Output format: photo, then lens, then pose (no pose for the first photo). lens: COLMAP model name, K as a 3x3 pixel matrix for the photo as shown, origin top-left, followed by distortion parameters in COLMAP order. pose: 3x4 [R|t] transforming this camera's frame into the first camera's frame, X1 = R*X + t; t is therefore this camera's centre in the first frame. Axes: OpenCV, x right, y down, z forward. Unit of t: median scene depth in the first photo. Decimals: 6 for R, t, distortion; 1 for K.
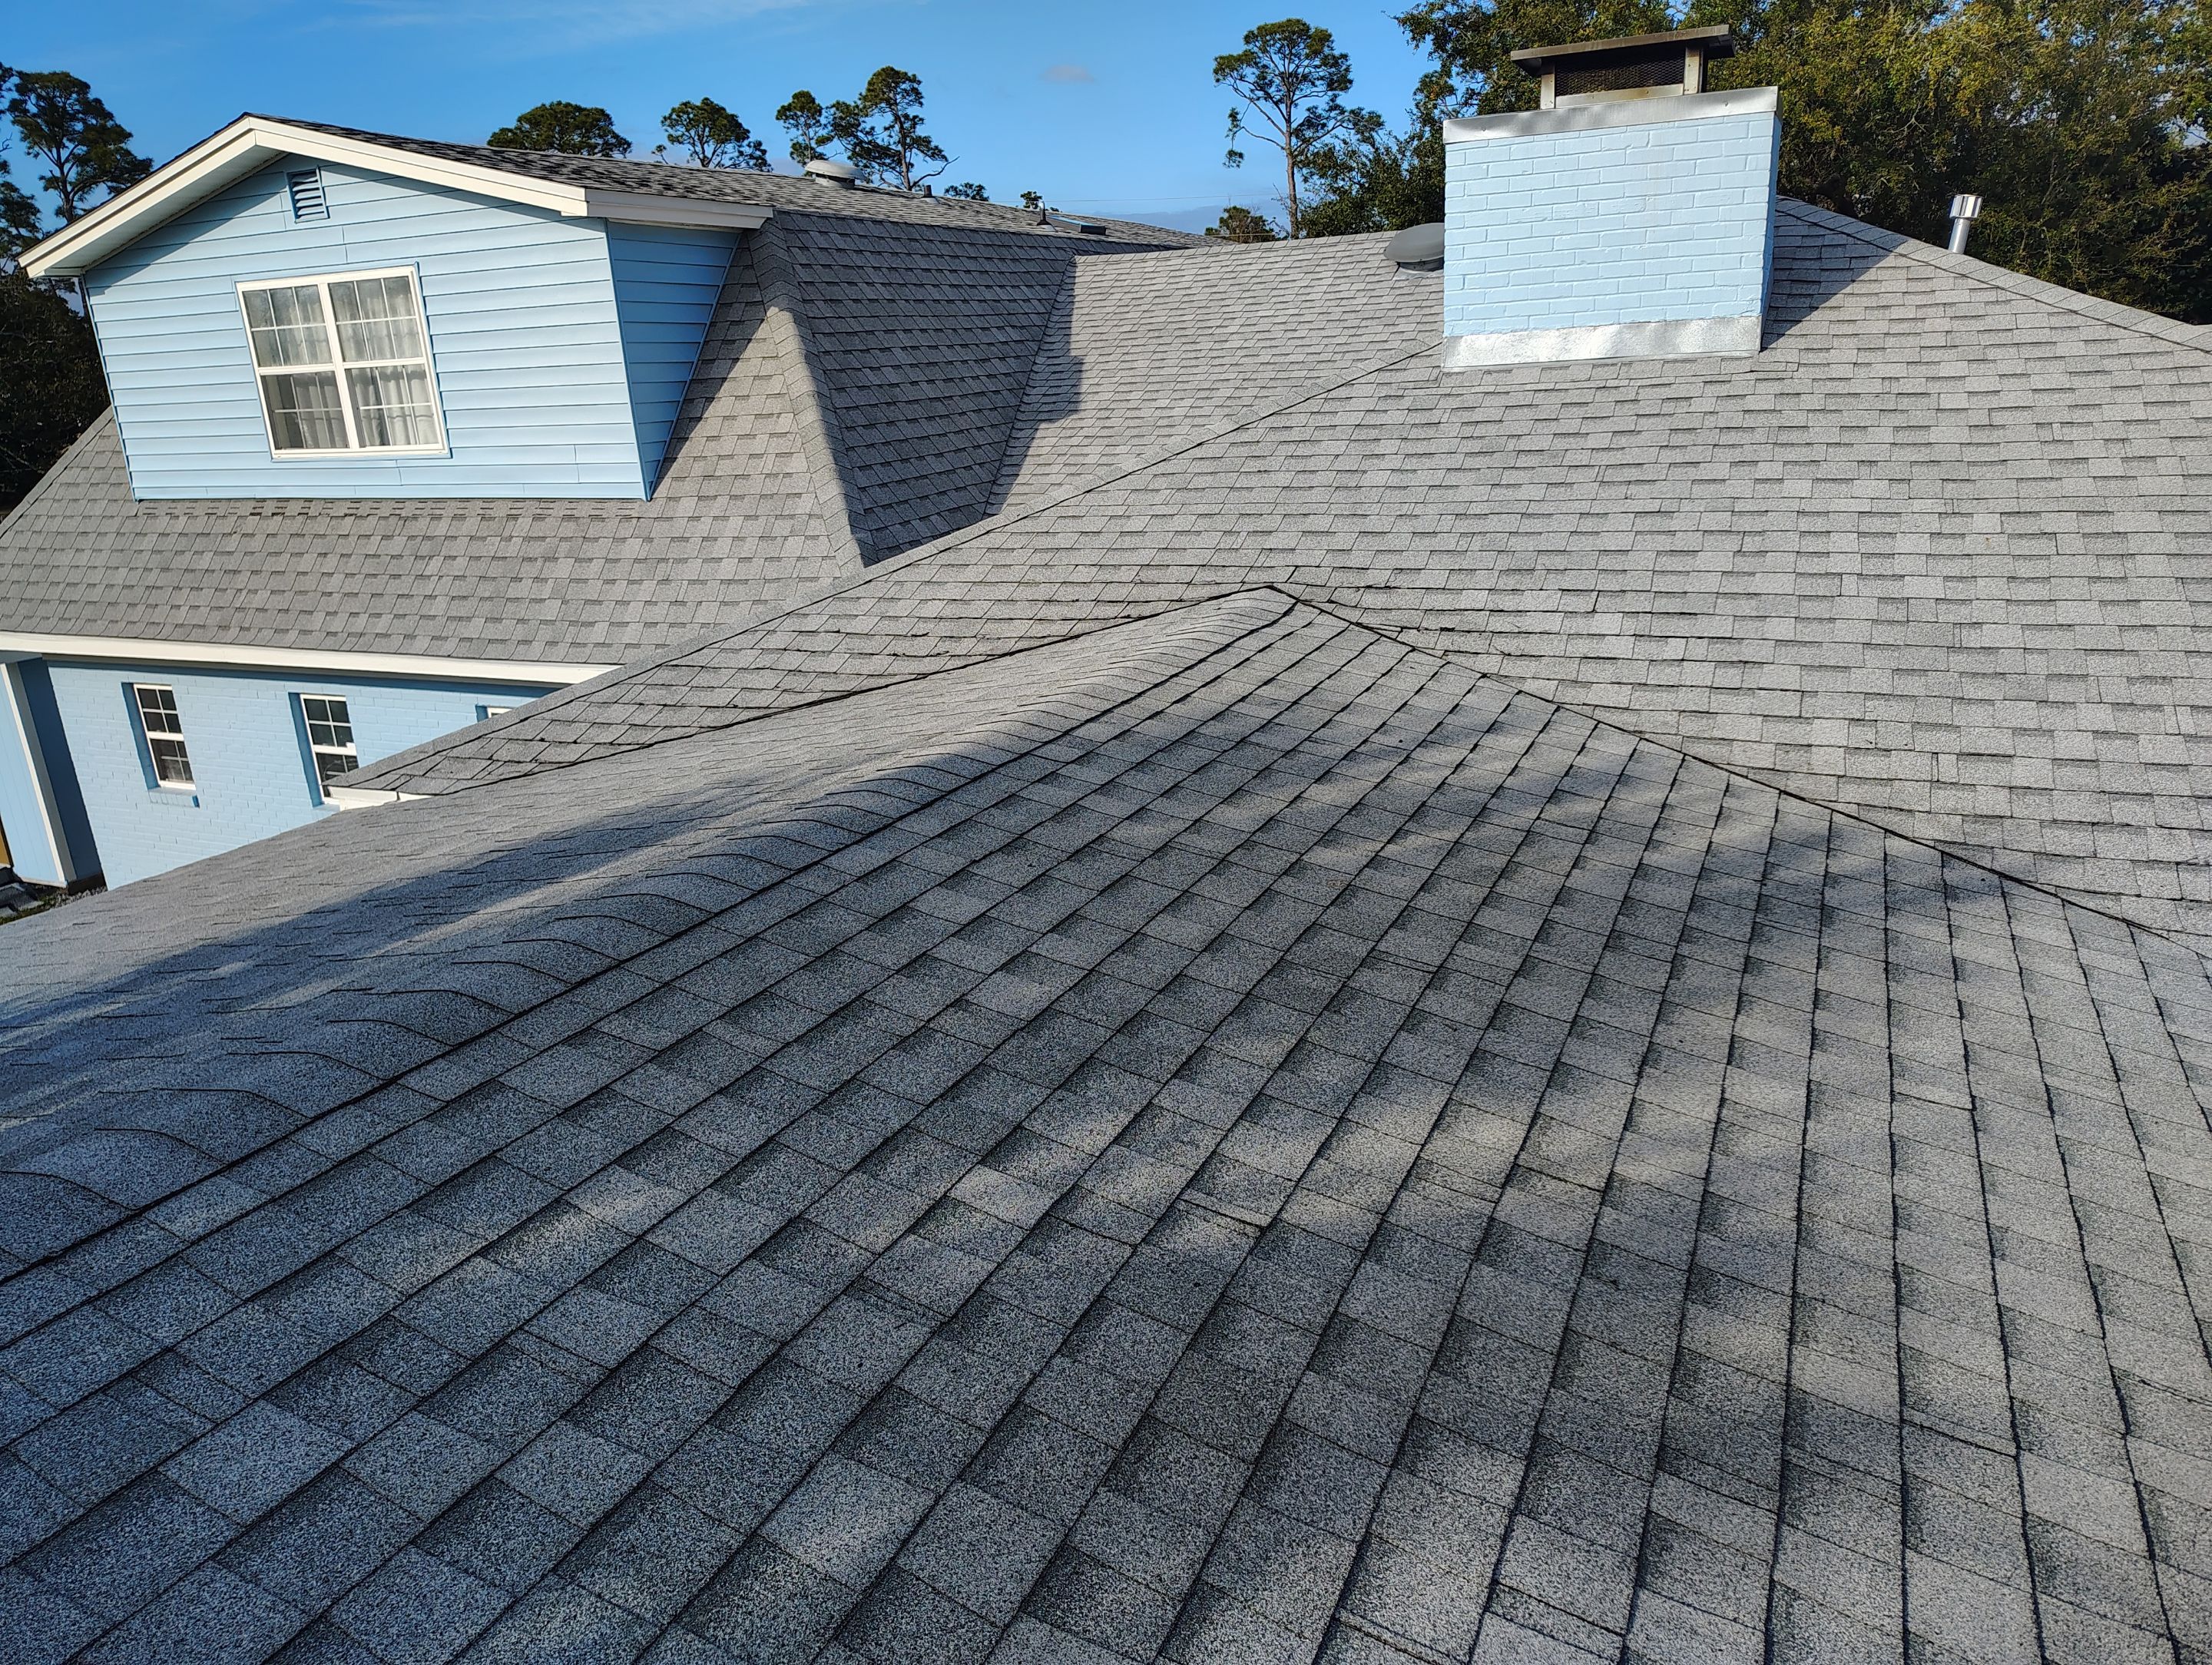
lens RADIAL K [[1526.7, 0, 1165.5], [0, 1526.7, 839.3], [0, 0, 1]] dist [-0.004148, -0.005506]
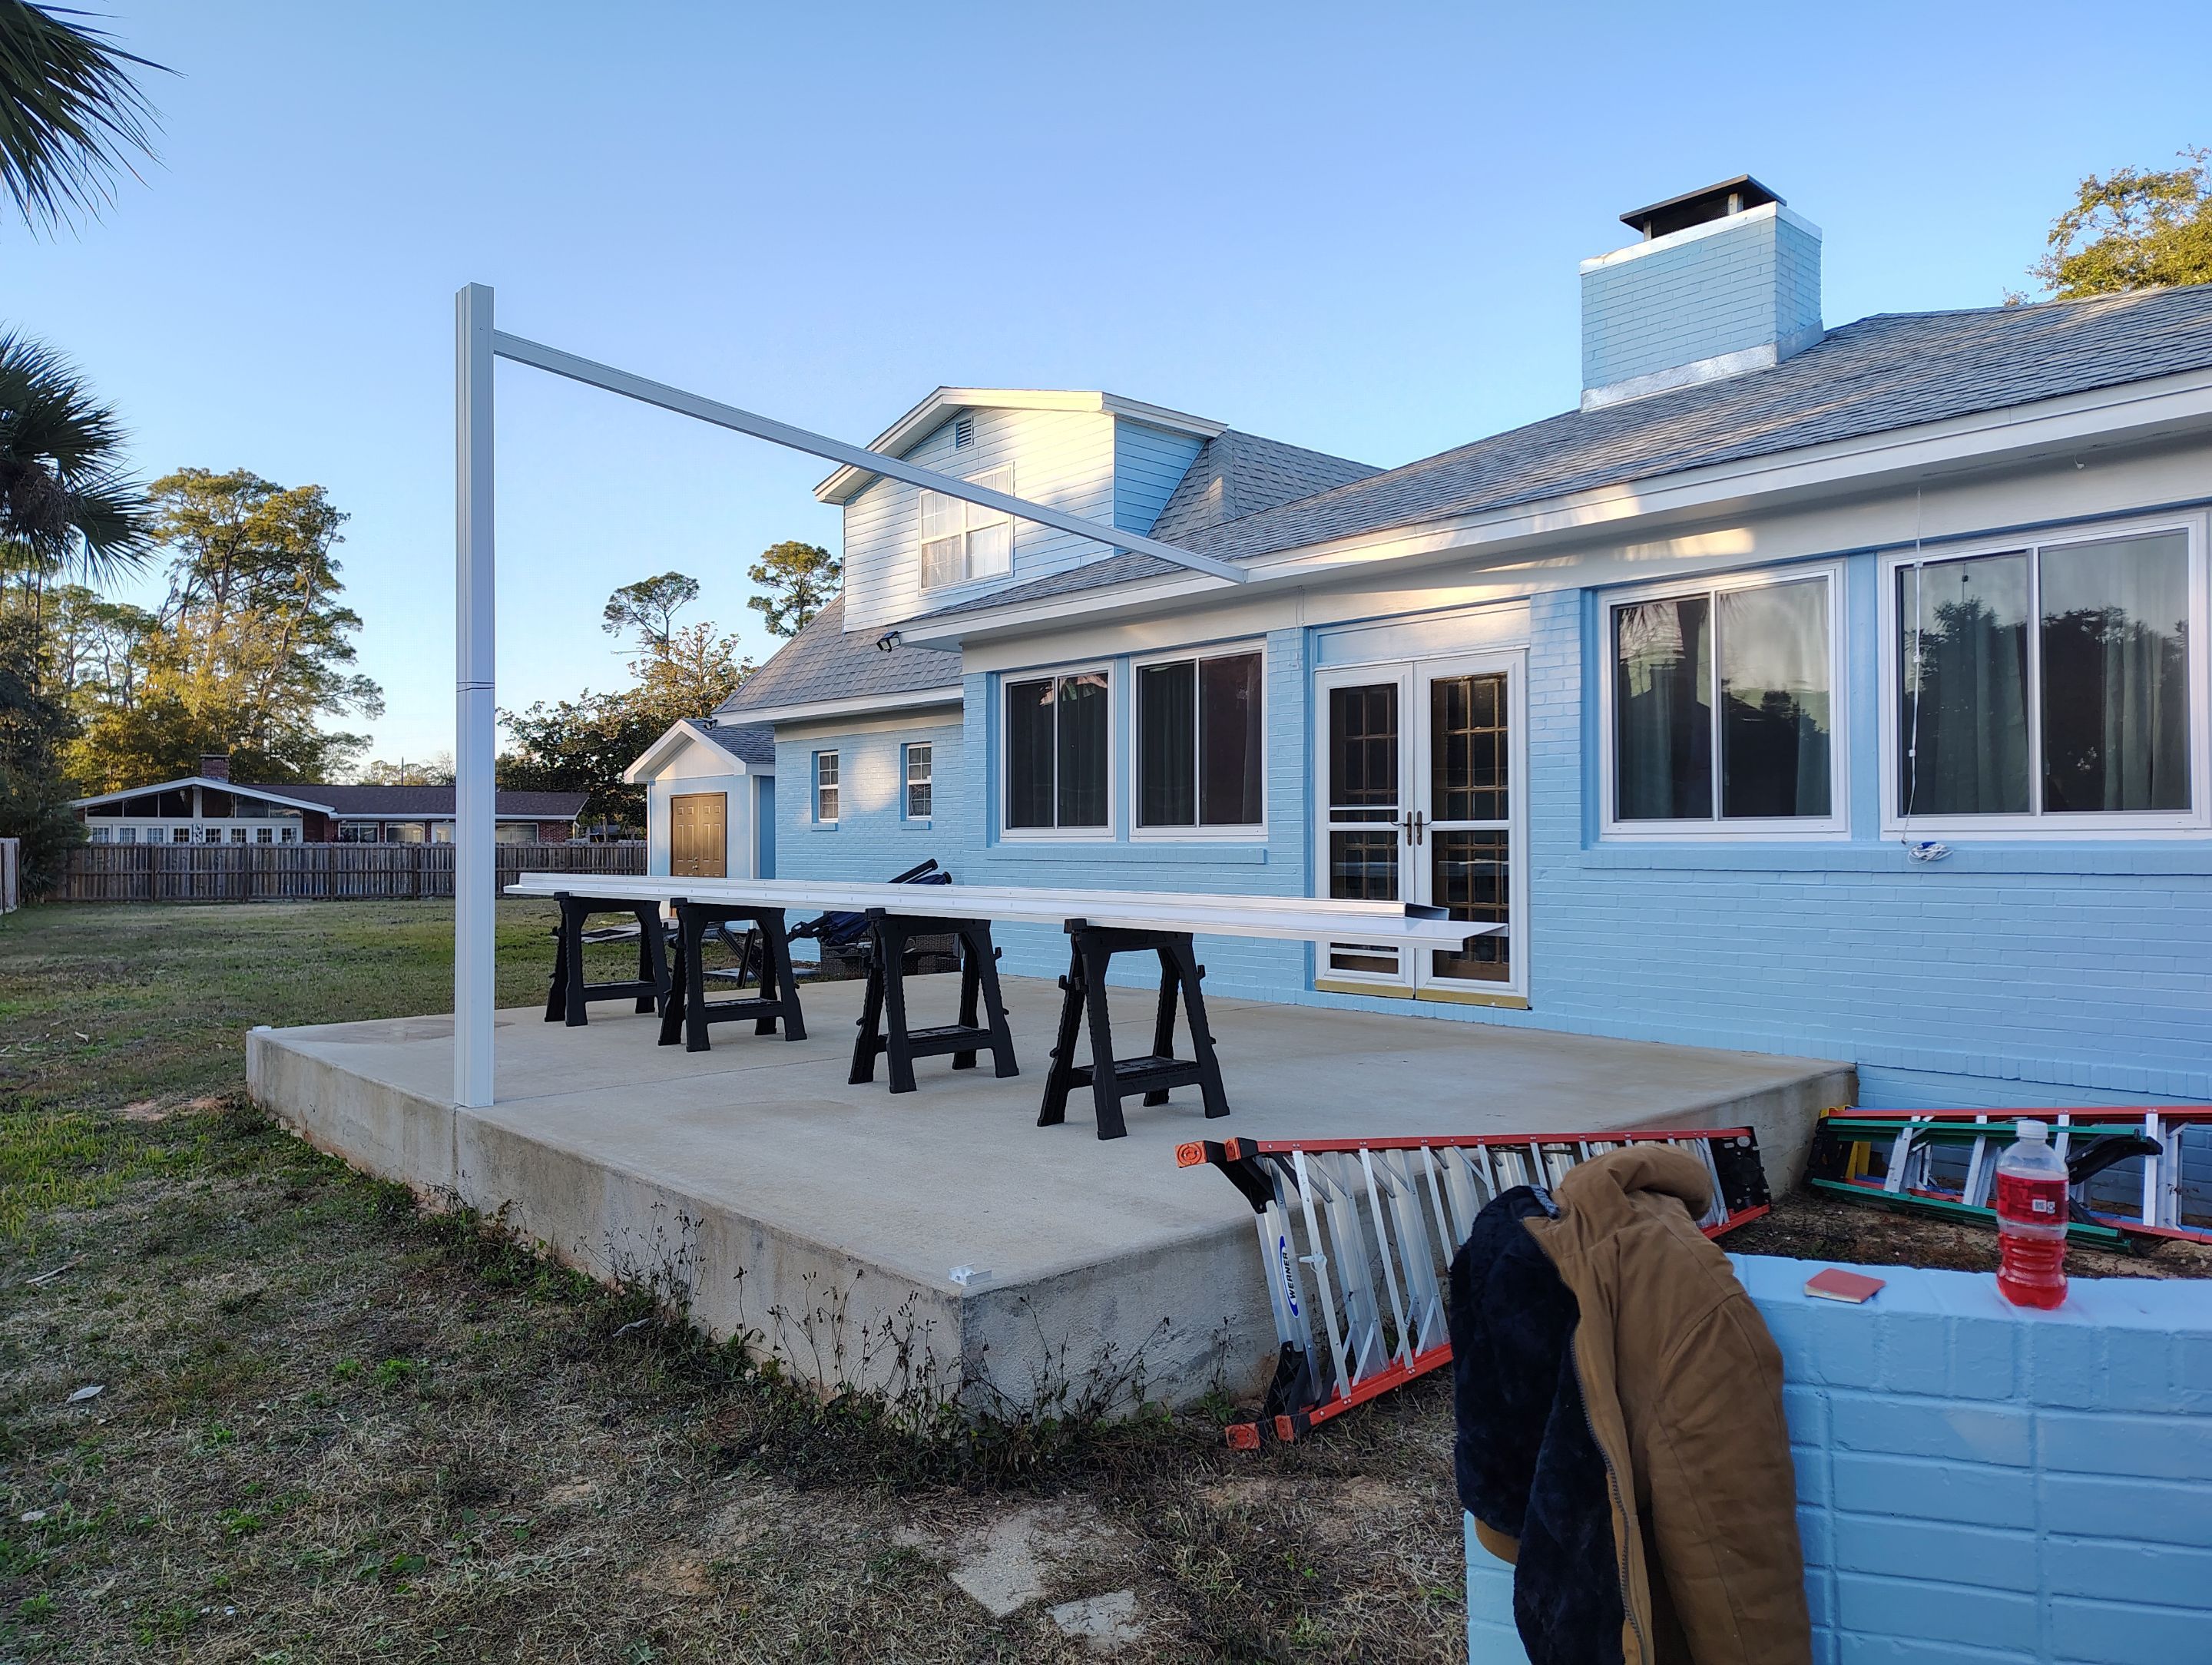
lens RADIAL K [[1501.4, 0, 1100.4], [0, 1501.4, 824.0], [0, 0, 1]] dist [0.067465, -0.076258]
pose [[0.906016, 0.037470, -0.421582, 0.238133], [-0.163302, 0.949893, -0.266524, 0.331930], [0.390471, 0.310320, 0.866737, -0.204279]]
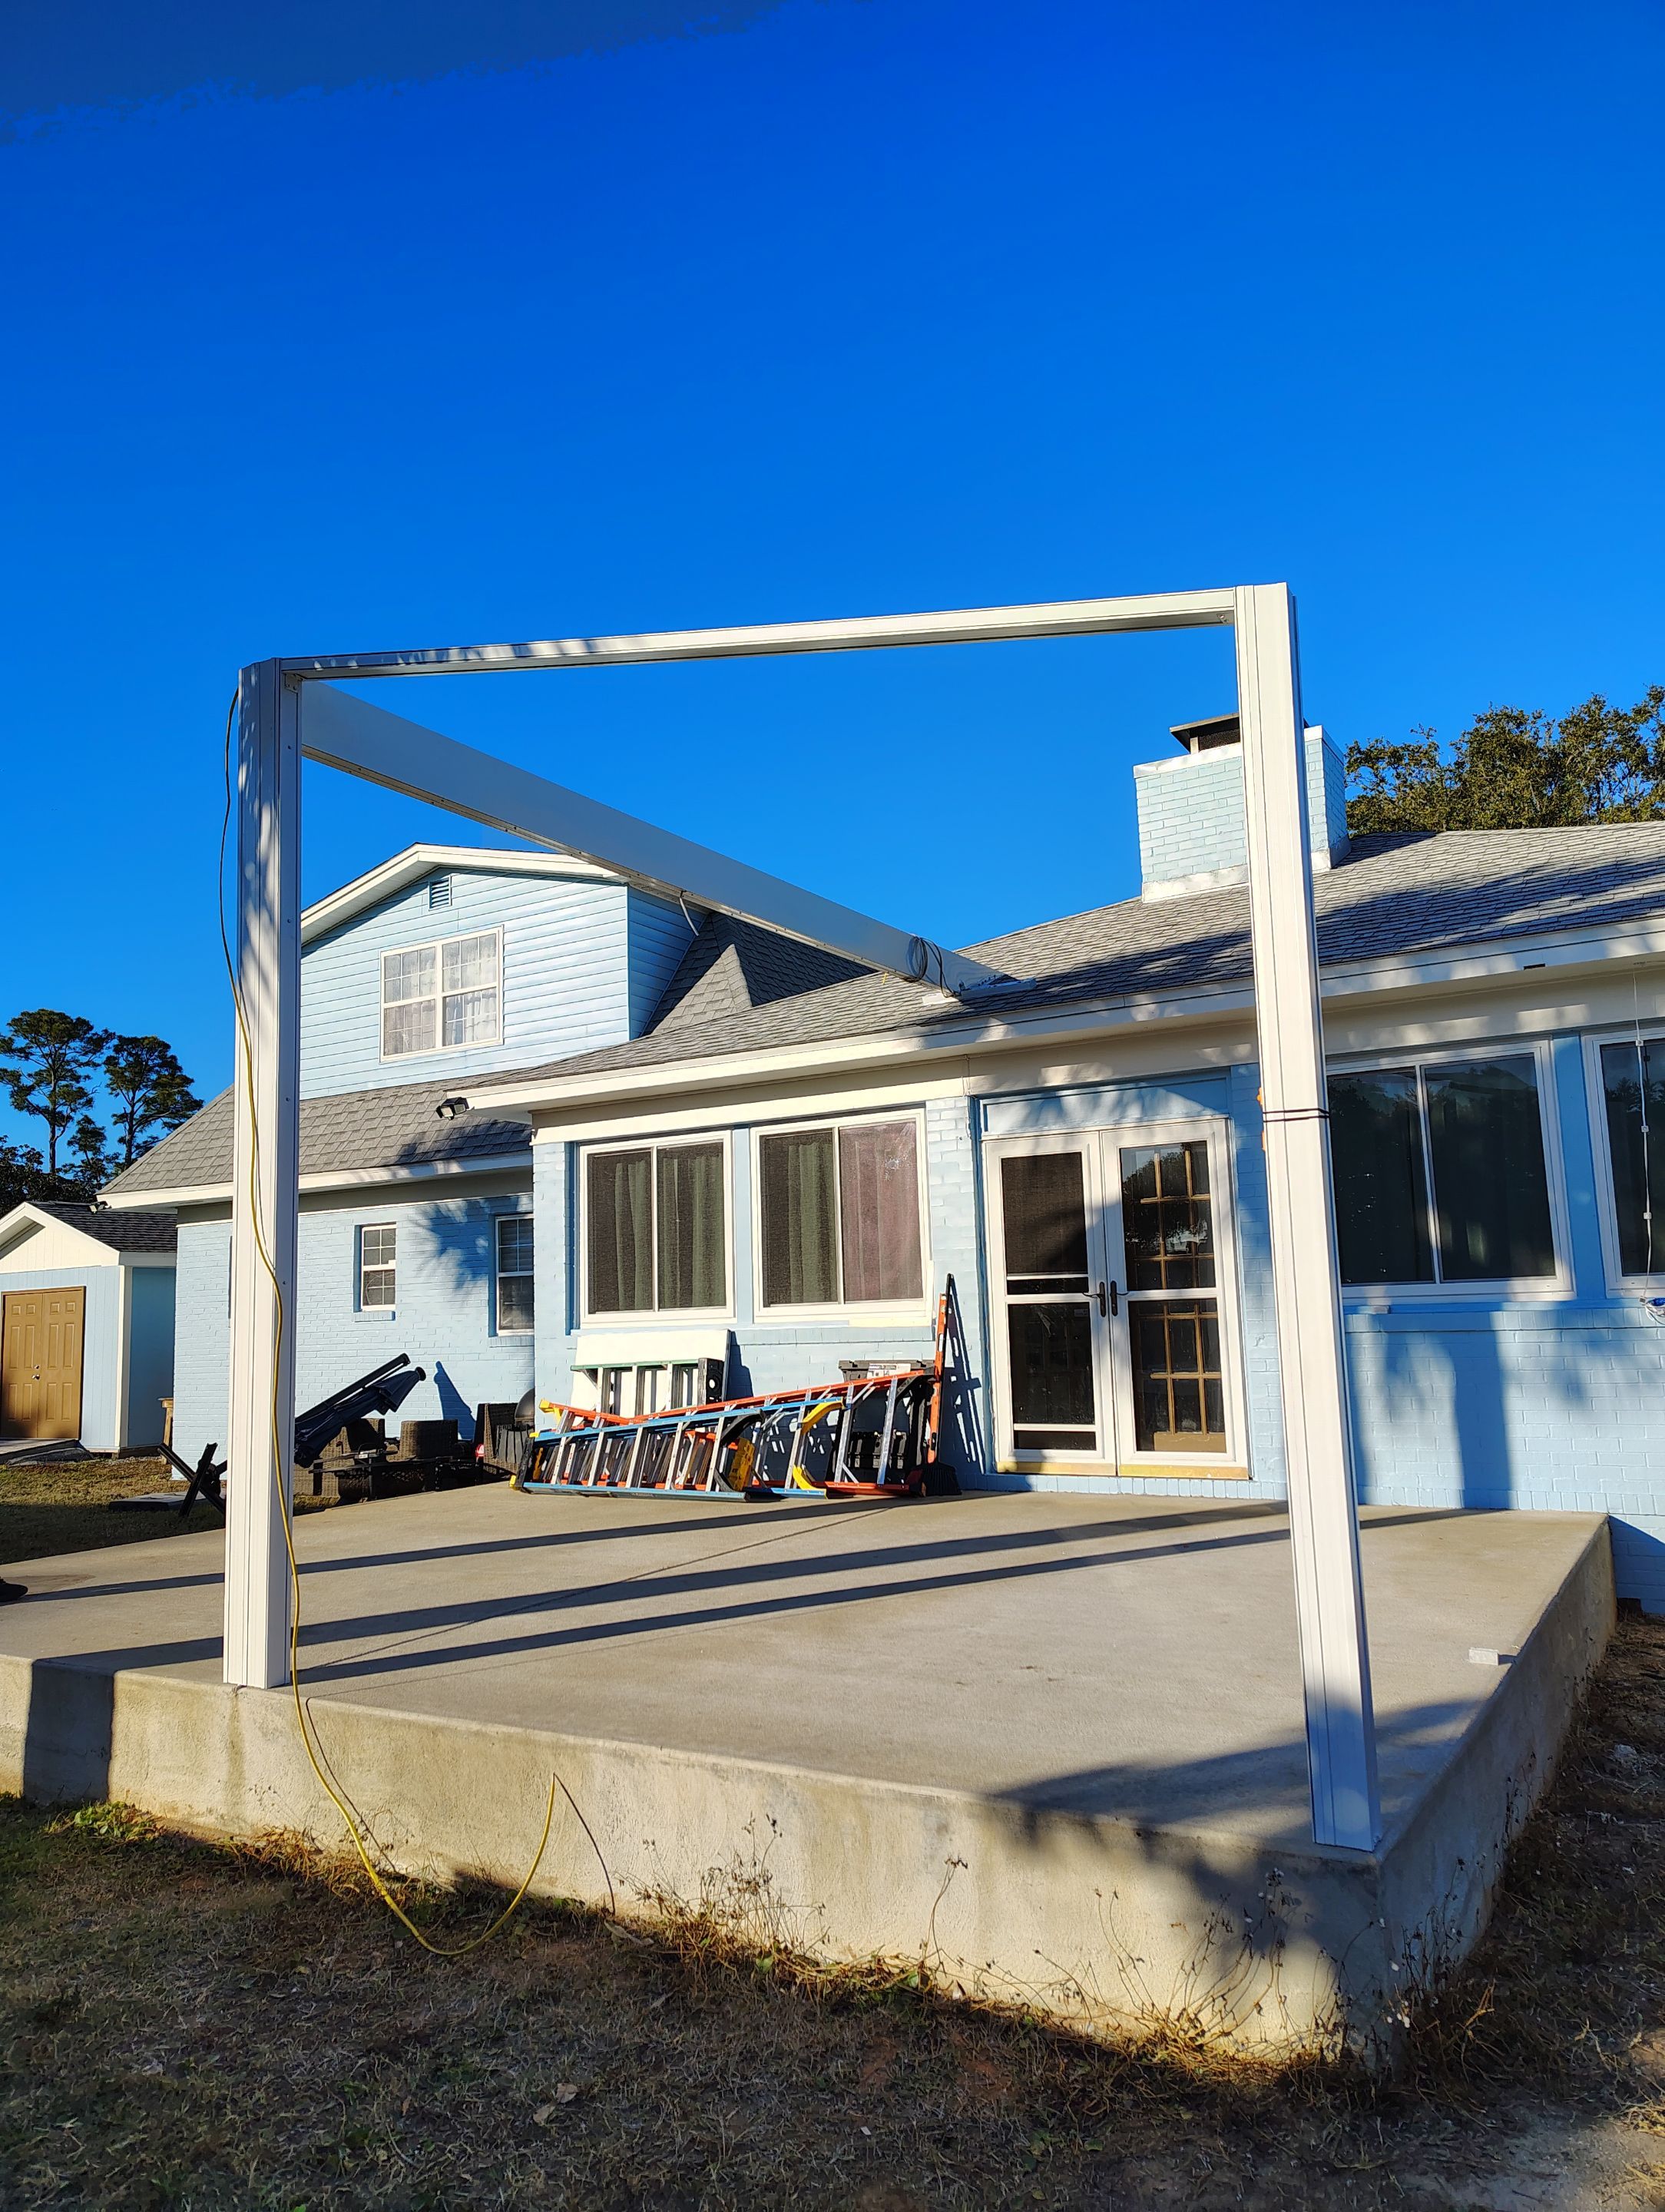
lens RADIAL K [[1501.4, 0, 837.5], [0, 1501.4, 1133.3], [0, 0, 1]] dist [0.067465, -0.076258]
pose [[0.990622, -0.002567, -0.136608, 0.046159], [-0.053940, 0.911261, -0.408281, 0.342597], [0.125533, 0.411821, 0.902577, -0.209415]]
